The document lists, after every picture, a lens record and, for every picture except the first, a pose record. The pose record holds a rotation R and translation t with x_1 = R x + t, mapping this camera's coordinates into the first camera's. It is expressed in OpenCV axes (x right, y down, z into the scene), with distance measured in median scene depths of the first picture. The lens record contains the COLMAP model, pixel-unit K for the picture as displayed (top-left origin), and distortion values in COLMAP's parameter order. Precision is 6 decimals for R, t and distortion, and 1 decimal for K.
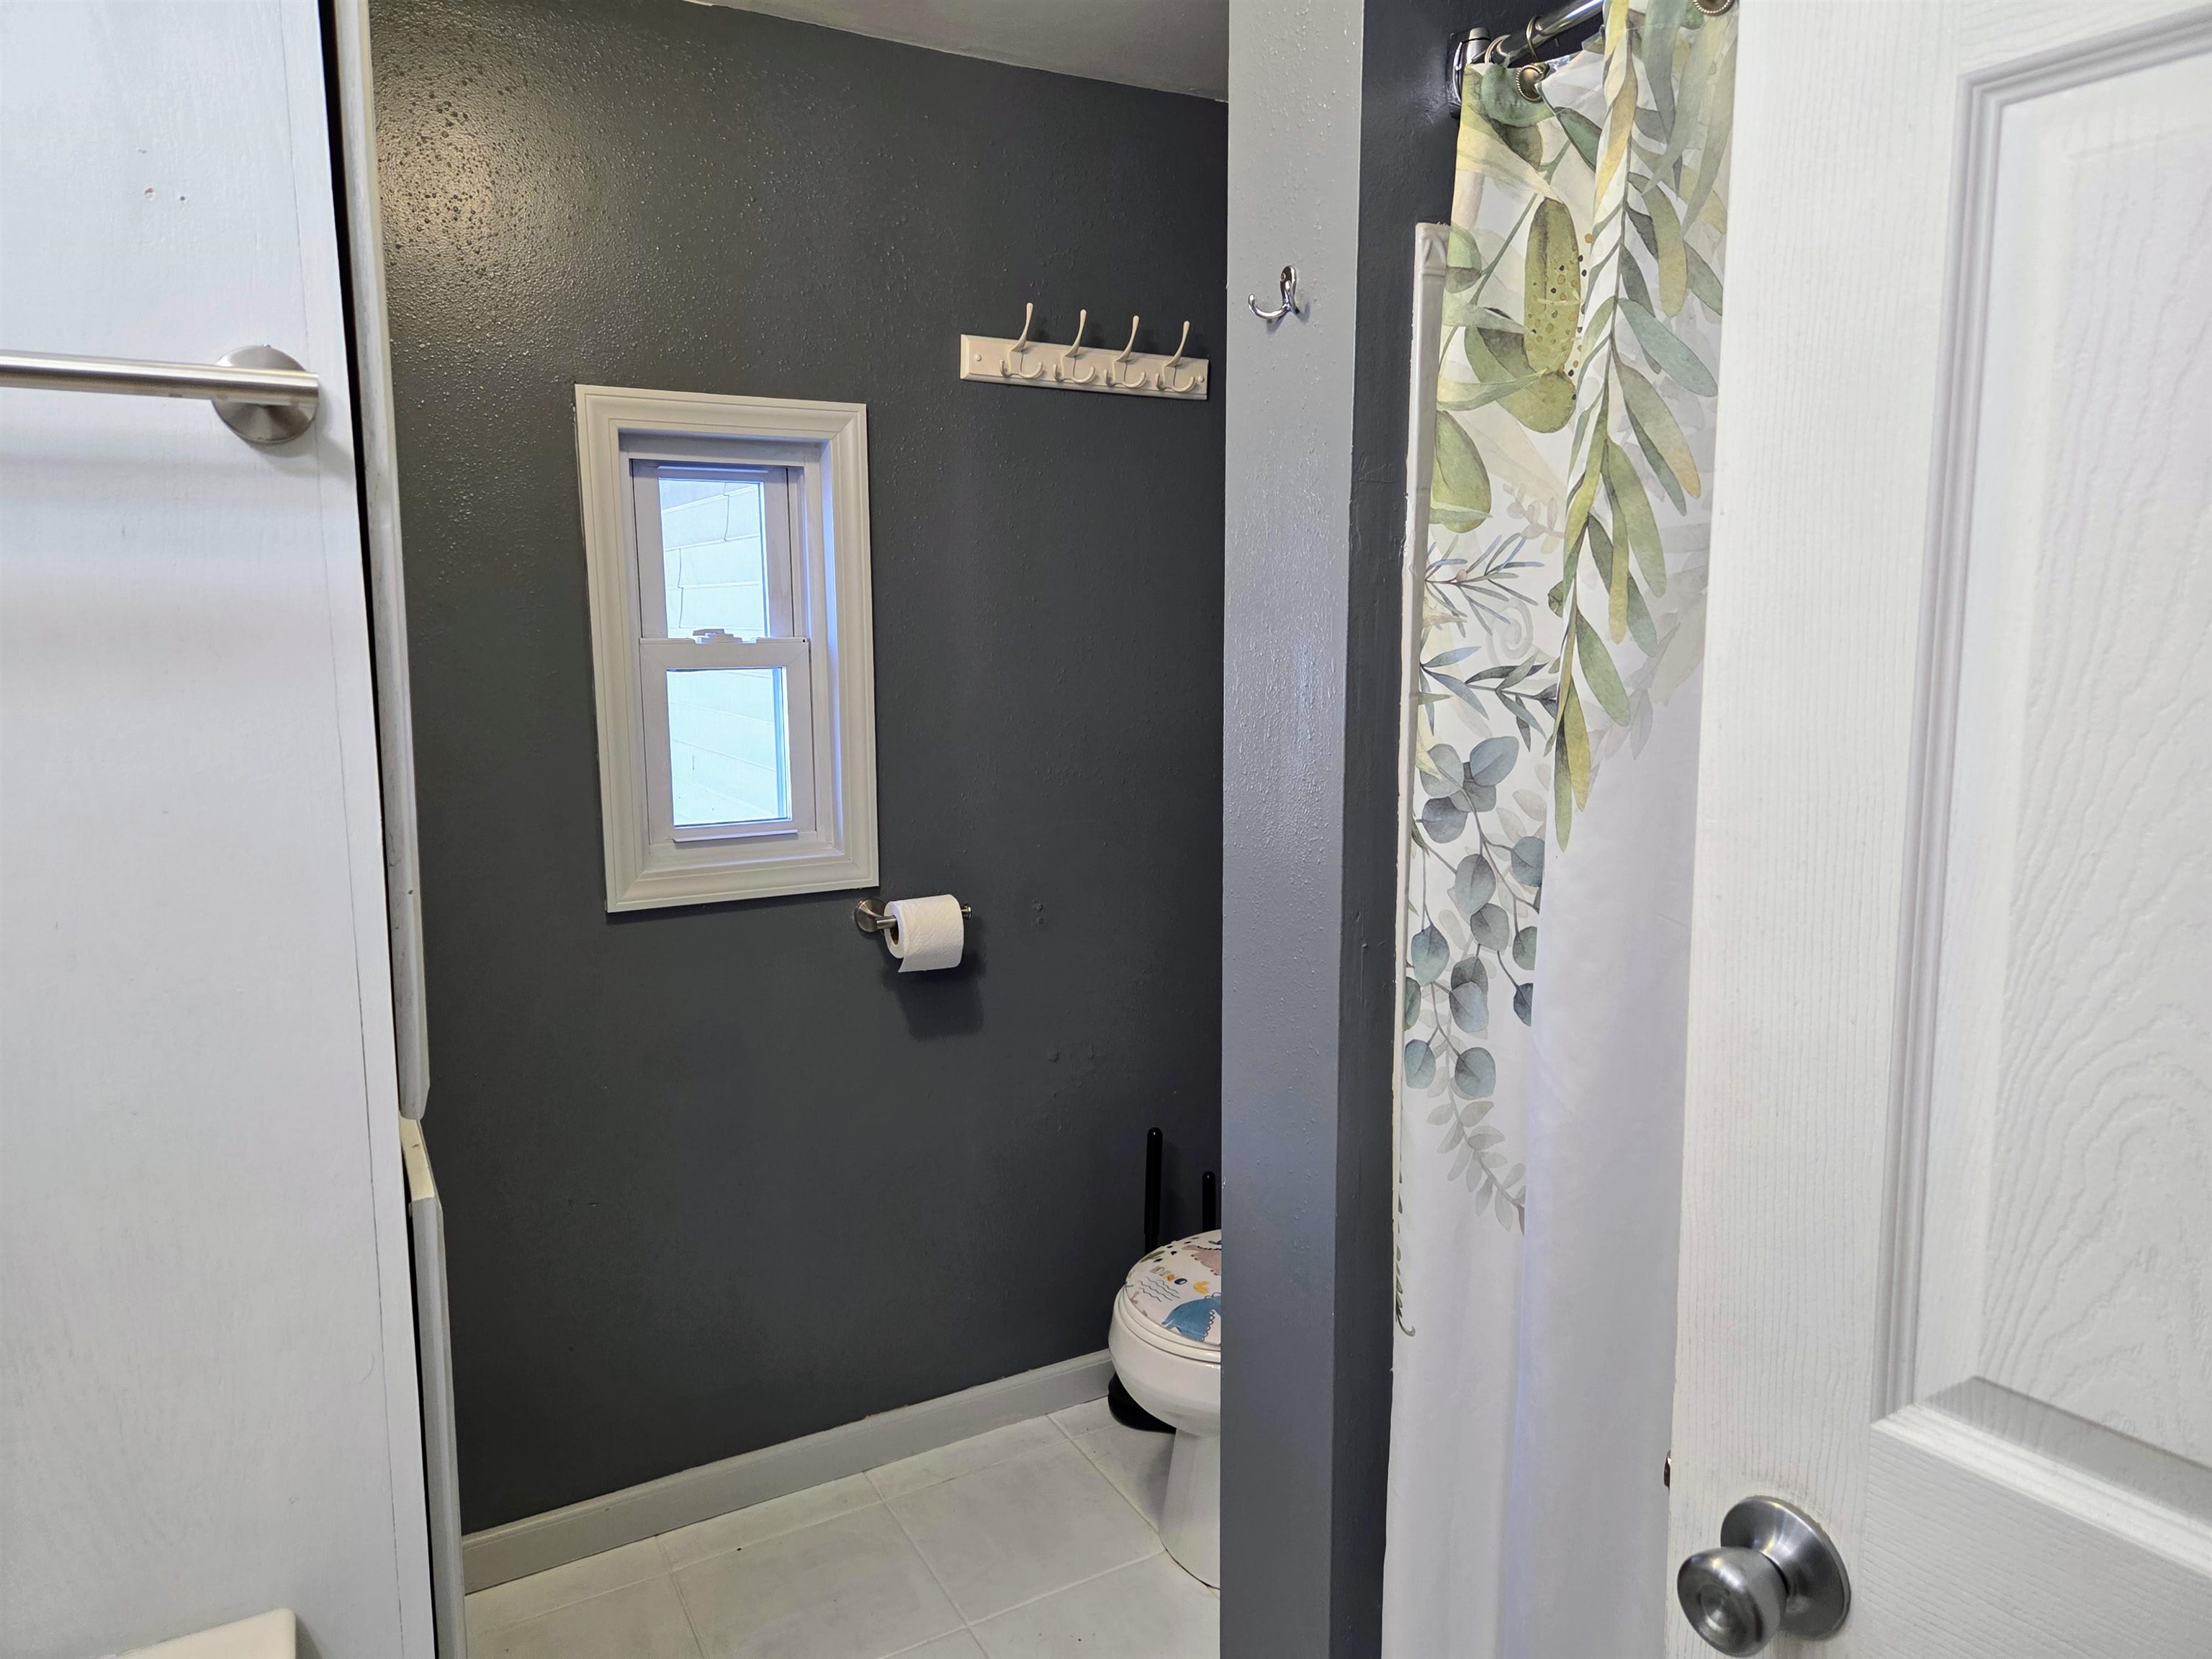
lens RADIAL K [[1481.7, 0, 1103.2], [0, 1481.7, 825.1], [0, 0, 1]] dist [0.089050, -0.069153]
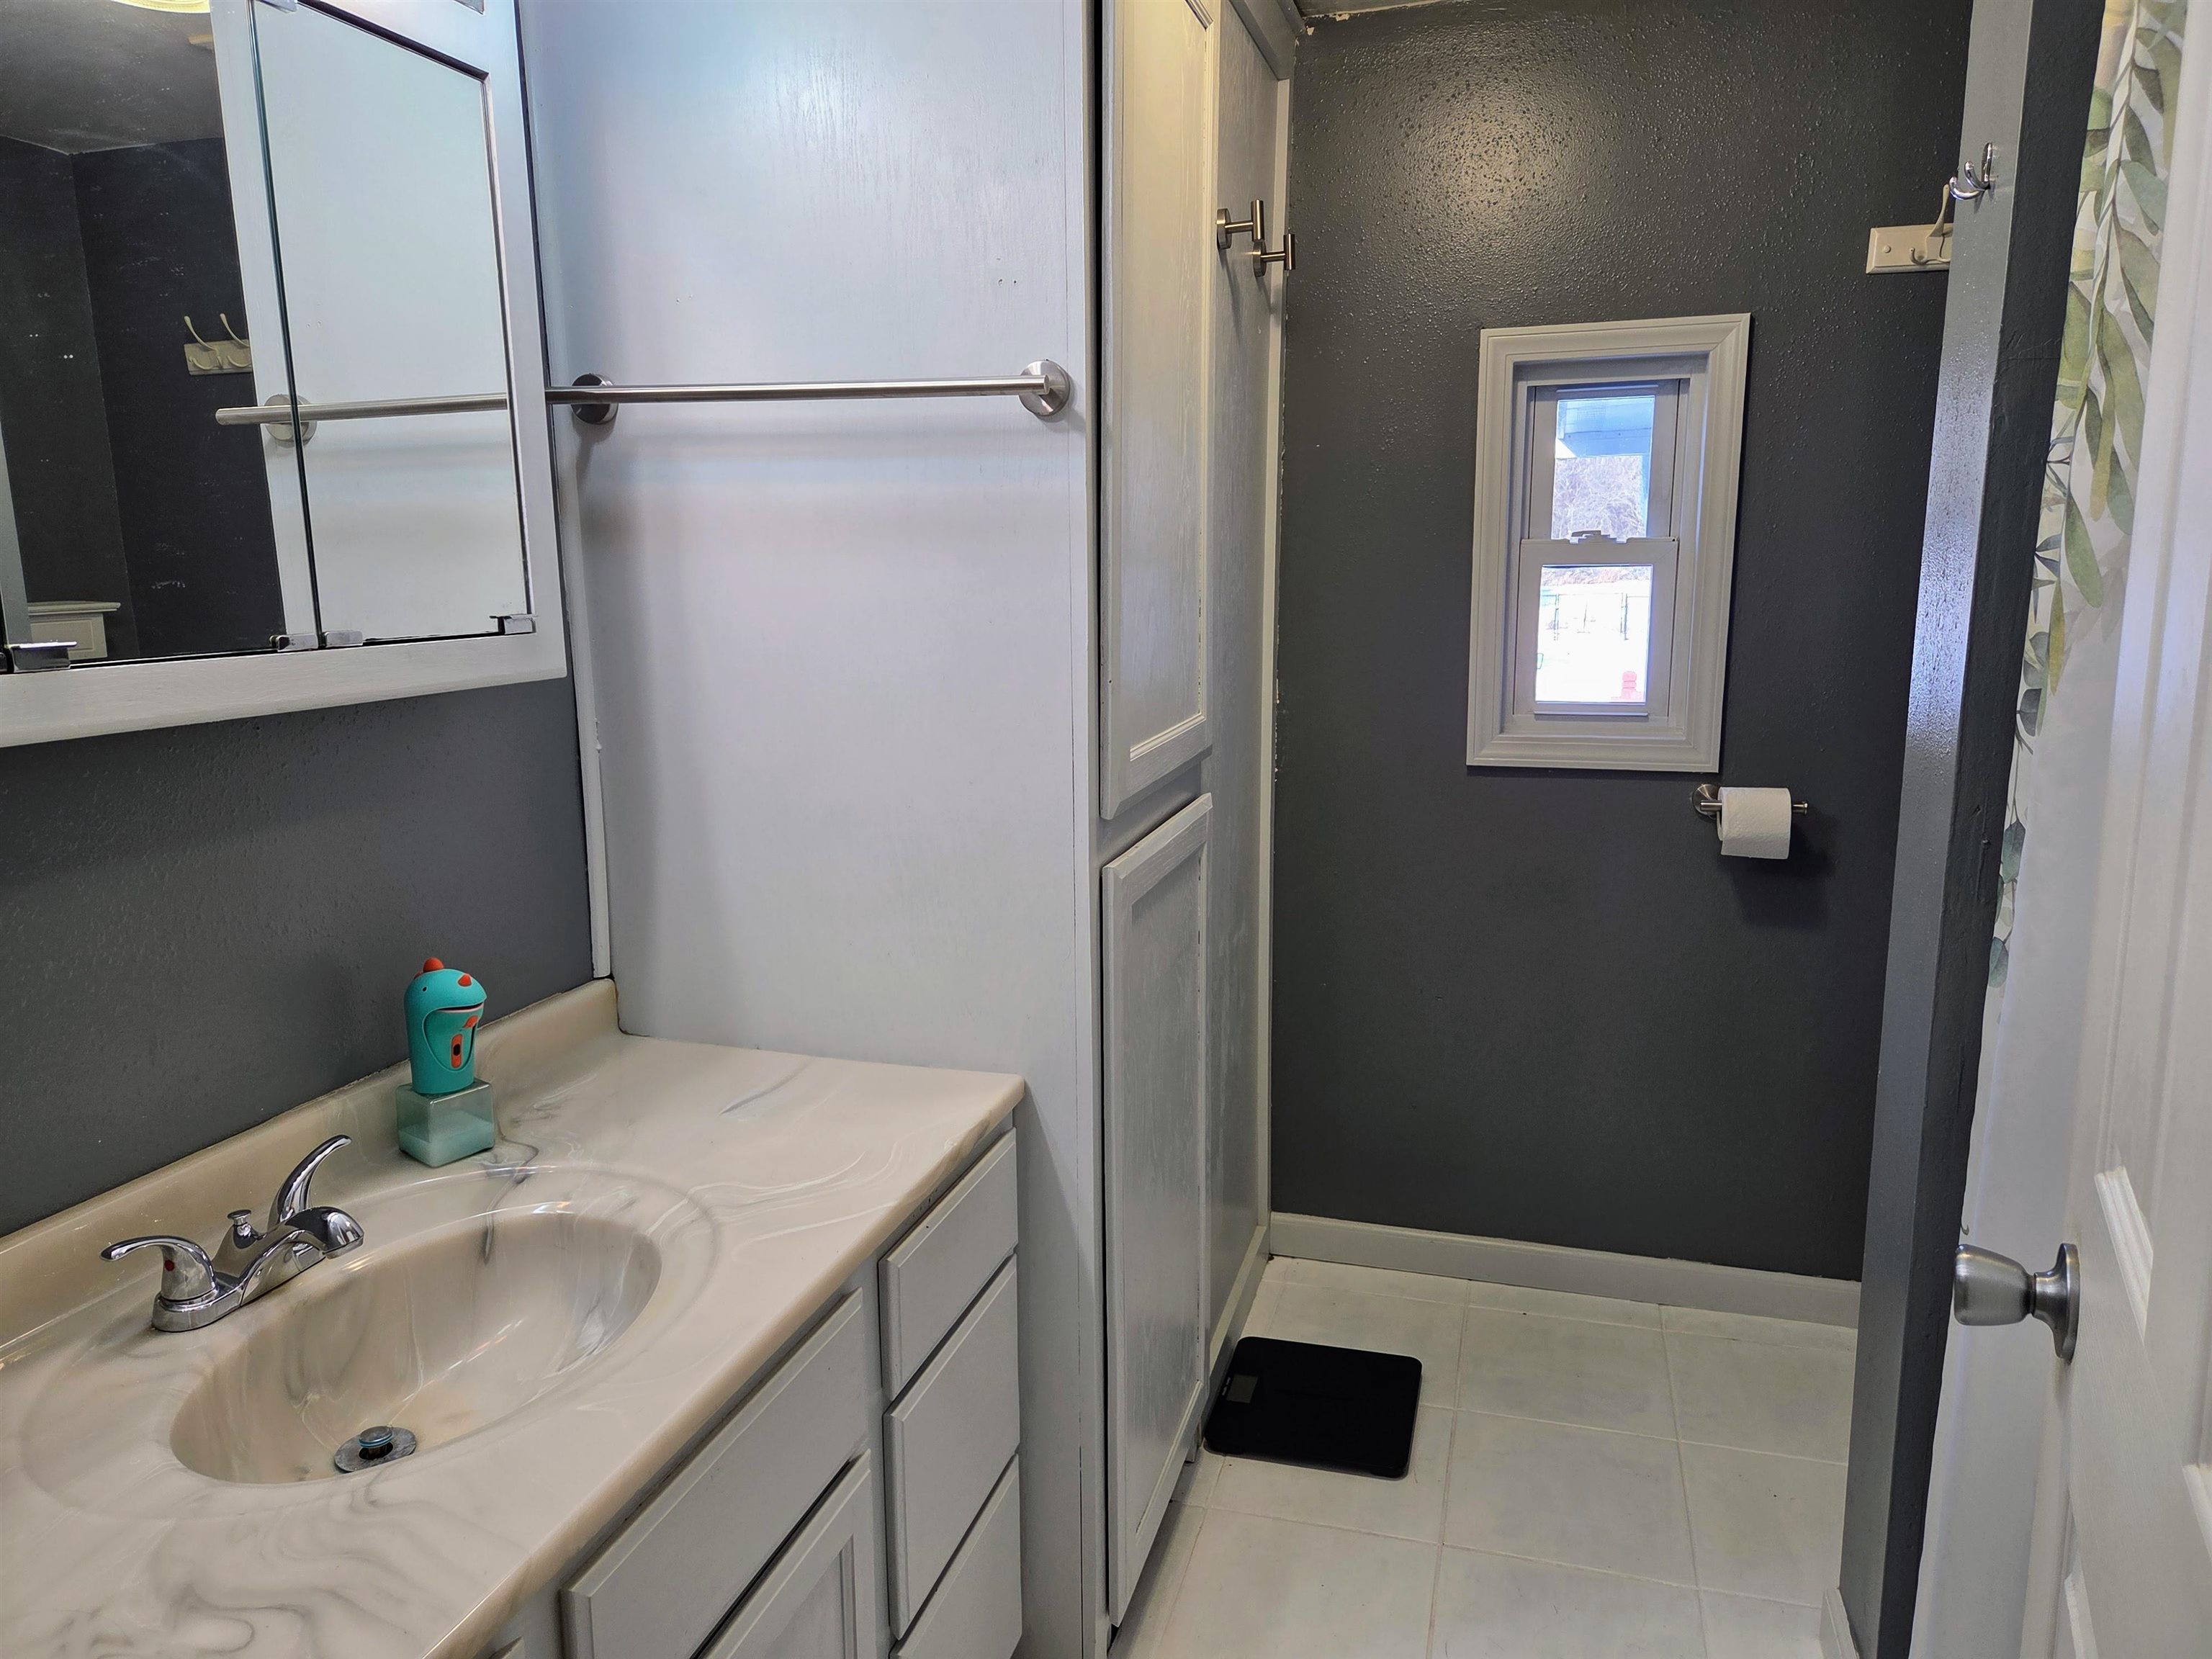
lens RADIAL K [[1527.1, 0, 1104.6], [0, 1527.1, 834.5], [0, 0, 1]] dist [0.032717, -0.003752]
pose [[0.697519, 0.130823, -0.704523, 0.356631], [-0.093198, 0.991404, 0.091822, 0.027389], [0.710480, 0.001613, 0.703716, -0.093428]]
